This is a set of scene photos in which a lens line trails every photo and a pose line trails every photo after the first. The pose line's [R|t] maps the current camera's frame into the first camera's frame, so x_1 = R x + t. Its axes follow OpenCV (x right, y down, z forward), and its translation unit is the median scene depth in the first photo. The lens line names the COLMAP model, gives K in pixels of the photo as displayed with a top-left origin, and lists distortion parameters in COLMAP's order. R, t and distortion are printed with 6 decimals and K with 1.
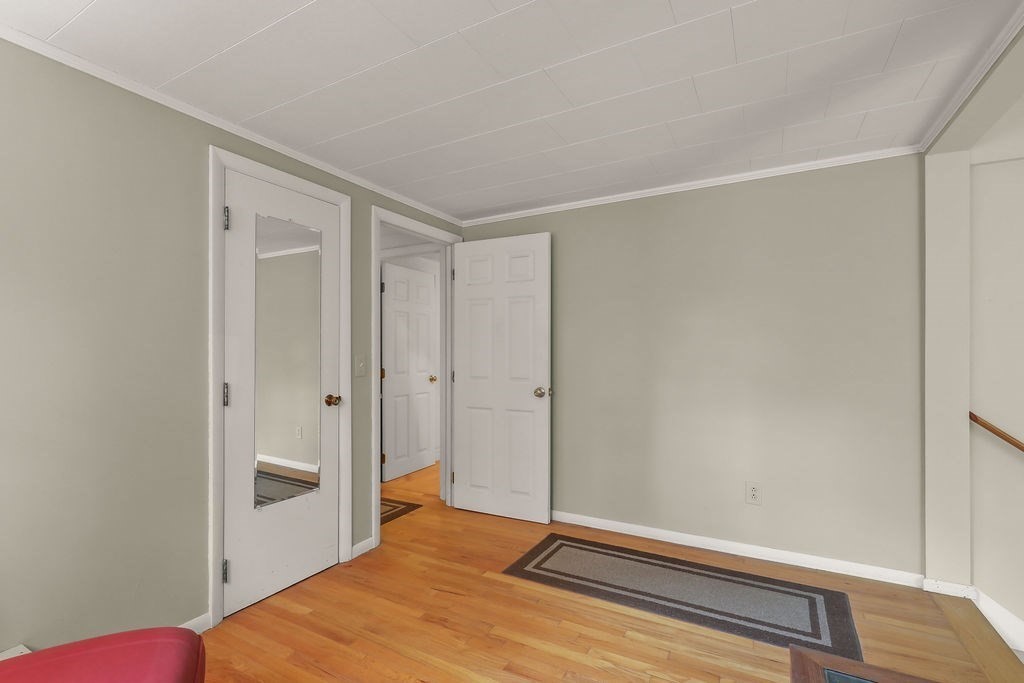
lens RADIAL K [[461.7, 0, 515.2], [0, 461.7, 351.5], [0, 0, 1]] dist [-0.000540, -0.000136]
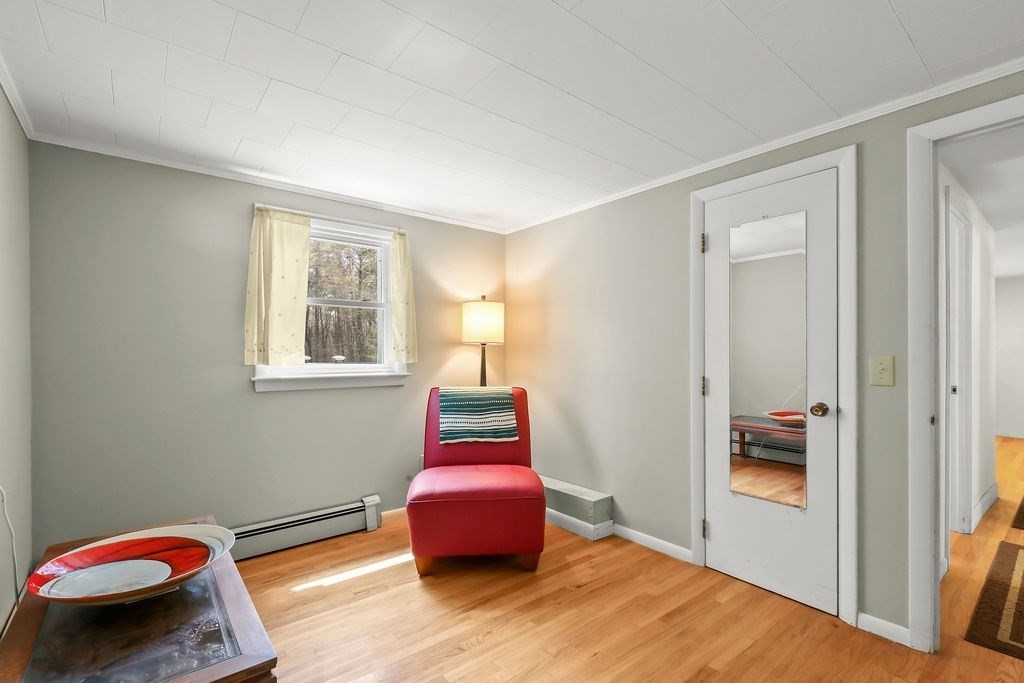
lens RADIAL K [[461.7, 0, 515.2], [0, 461.7, 351.5], [0, 0, 1]] dist [-0.000540, -0.000136]
pose [[-0.375657, -0.001597, -0.926757, 0.640889], [0.005525, 0.999977, -0.003963, 0.003261], [0.926742, -0.006609, -0.375640, 0.899080]]
